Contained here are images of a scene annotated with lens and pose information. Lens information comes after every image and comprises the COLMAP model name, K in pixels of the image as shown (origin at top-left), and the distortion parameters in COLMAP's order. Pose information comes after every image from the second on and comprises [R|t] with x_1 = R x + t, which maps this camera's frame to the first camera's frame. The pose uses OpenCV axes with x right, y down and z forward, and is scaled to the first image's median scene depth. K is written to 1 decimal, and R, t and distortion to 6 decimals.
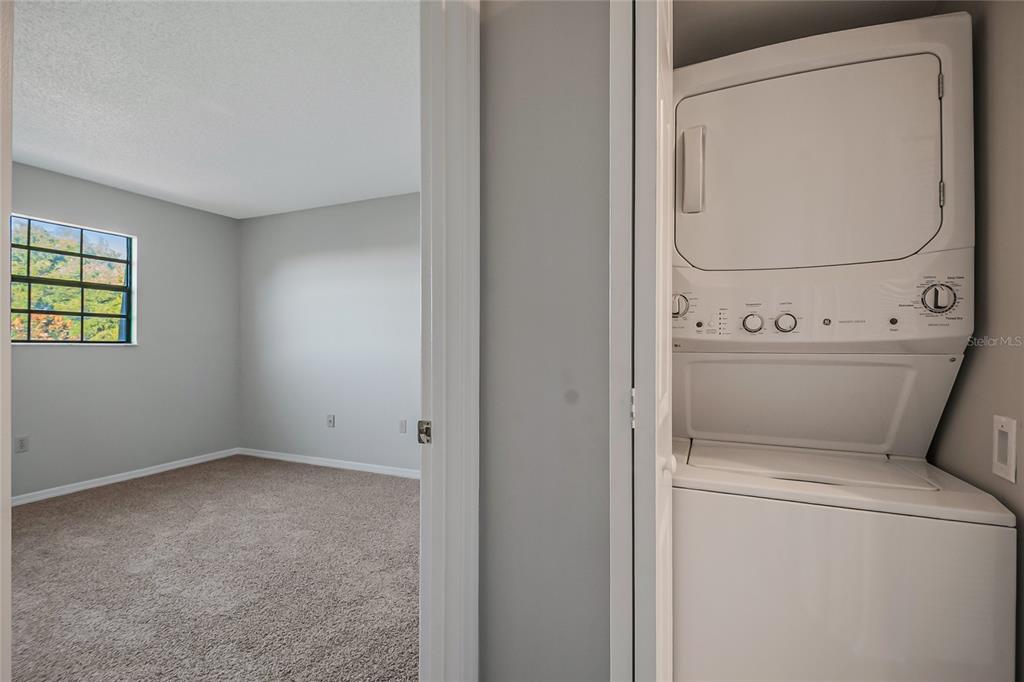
lens RADIAL K [[450.6, 0, 516.1], [0, 450.6, 344.8], [0, 0, 1]] dist [0.000605, -0.015498]
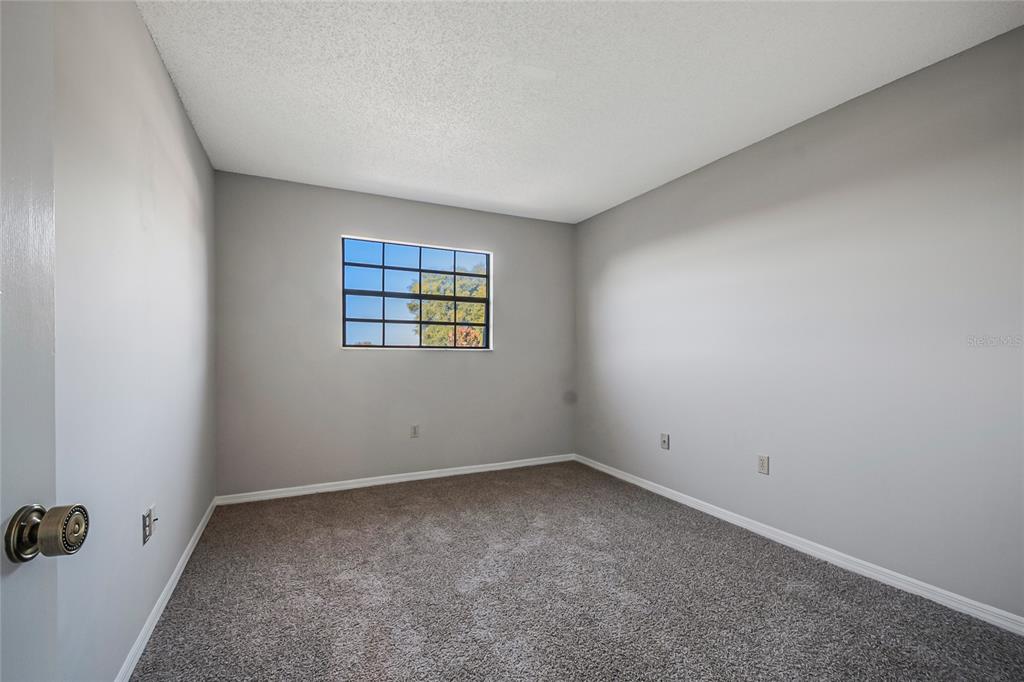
lens RADIAL K [[507.3, 0, 500.7], [0, 507.3, 342.3], [0, 0, 1]] dist [0.003687, -0.021818]
pose [[0.763325, -0.005558, -0.645990, -0.046799], [-0.005808, 0.999864, -0.015466, -0.000301], [0.645988, 0.015557, 0.763189, 0.107581]]
